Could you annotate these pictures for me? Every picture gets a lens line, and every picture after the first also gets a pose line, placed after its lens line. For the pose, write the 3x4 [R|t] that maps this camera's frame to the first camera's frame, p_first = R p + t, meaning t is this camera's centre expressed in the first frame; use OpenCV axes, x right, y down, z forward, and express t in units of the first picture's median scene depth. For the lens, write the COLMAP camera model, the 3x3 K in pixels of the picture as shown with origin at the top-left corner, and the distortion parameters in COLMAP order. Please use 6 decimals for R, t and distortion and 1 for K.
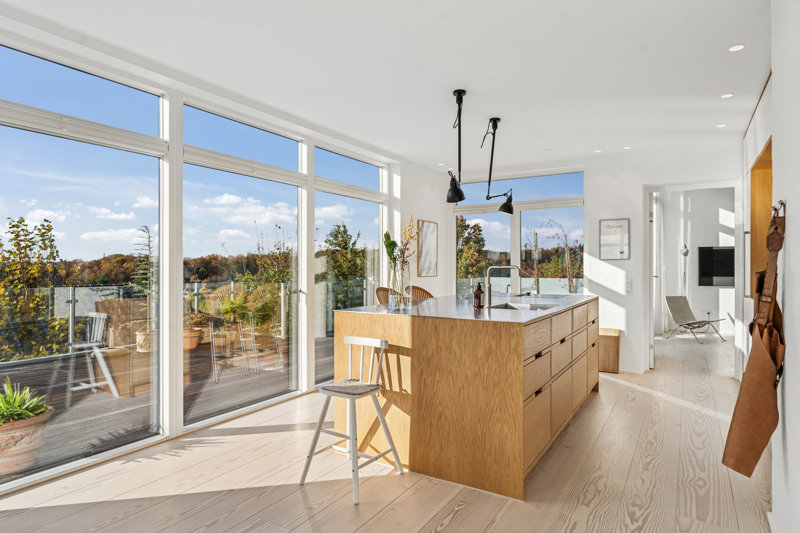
lens RADIAL K [[467.0, 0, 400.0], [0, 467.0, 266.5], [0, 0, 1]] dist [0.002430, 0.001361]
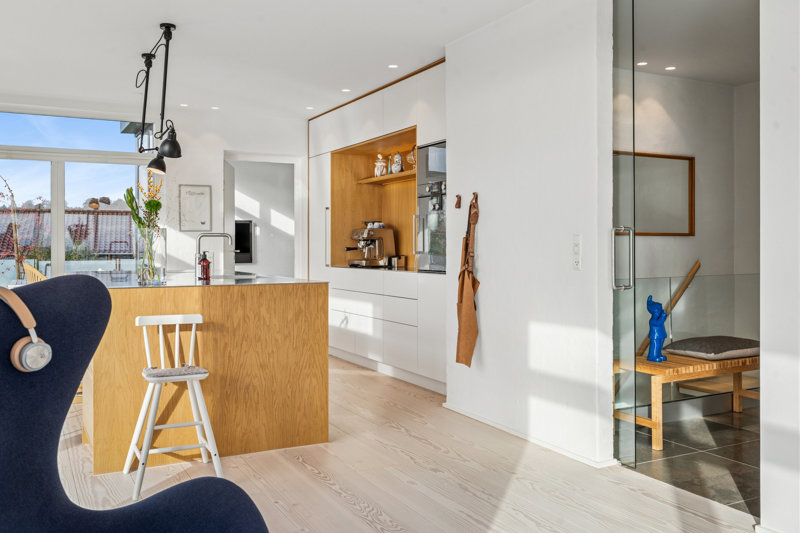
lens RADIAL K [[707.3, 0, 400.3], [0, 707.3, 245.3], [0, 0, 1]] dist [-0.000284, 0.000465]
pose [[0.503327, 0.002052, 0.864094, -1.013179], [0.000517, 0.999996, -0.002675, 0.032443], [-0.864096, 0.001793, 0.503324, -0.000005]]
